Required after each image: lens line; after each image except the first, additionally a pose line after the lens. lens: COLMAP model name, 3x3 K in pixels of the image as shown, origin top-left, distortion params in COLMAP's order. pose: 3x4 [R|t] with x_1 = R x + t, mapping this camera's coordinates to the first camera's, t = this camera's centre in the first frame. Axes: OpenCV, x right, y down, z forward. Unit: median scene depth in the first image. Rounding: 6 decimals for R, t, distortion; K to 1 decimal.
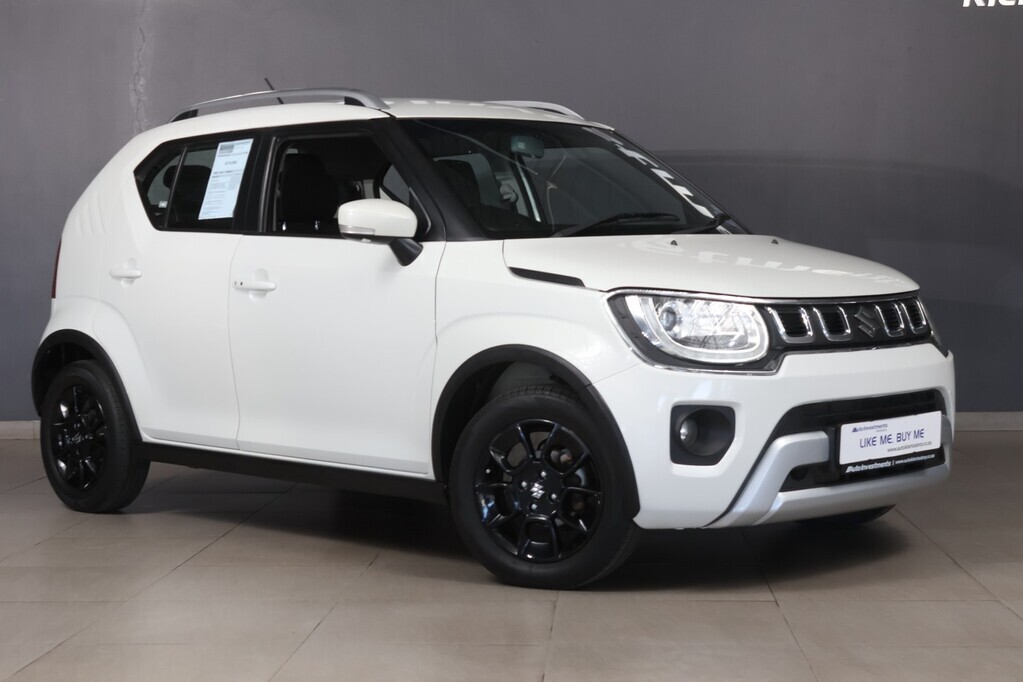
lens RADIAL K [[1800.8, 0, 505.2], [0, 1800.8, 344.2], [0, 0, 1]] dist [-0.022482, 0.000000]
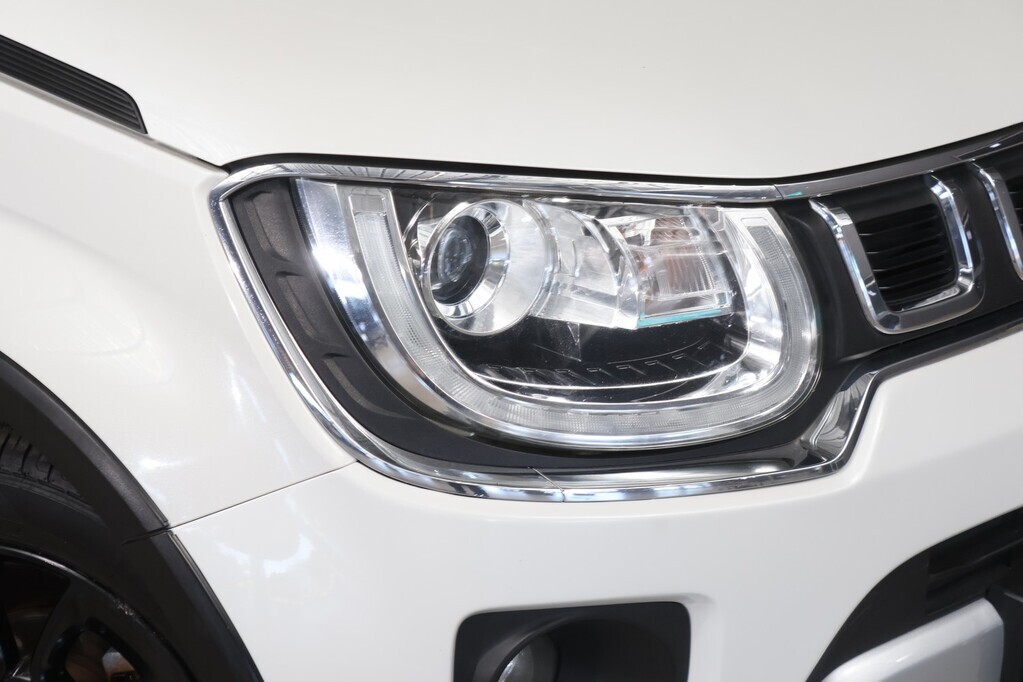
lens RADIAL K [[2471.8, 0, 507.6], [0, 2471.8, 306.1], [0, 0, 1]] dist [0.090038, 0.000000]
pose [[0.998659, -0.014596, 0.049661, 0.077847], [-0.003544, 0.937886, 0.346925, -0.133818], [-0.051640, -0.346636, 0.936577, 0.630594]]
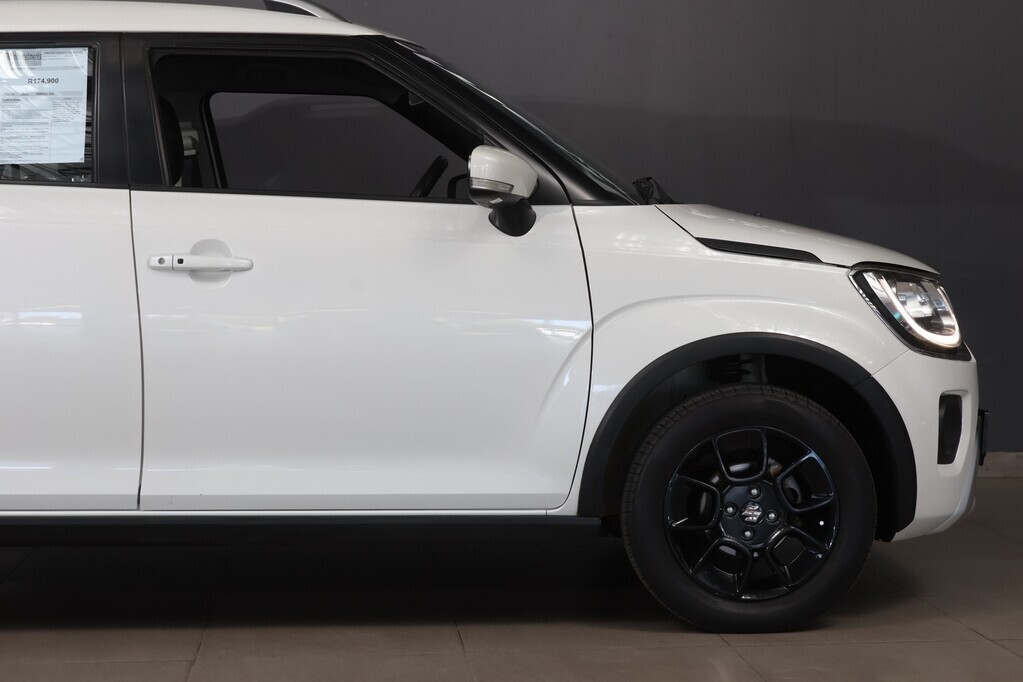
lens RADIAL K [[2077.4, 0, 510.1], [0, 2077.4, 331.2], [0, 0, 1]] dist [0.010674, 0.000000]
pose [[0.676275, -0.025441, 0.736210, -0.749180], [0.030308, 0.999518, 0.006700, -0.010492], [-0.736026, 0.017782, 0.676720, 0.446900]]
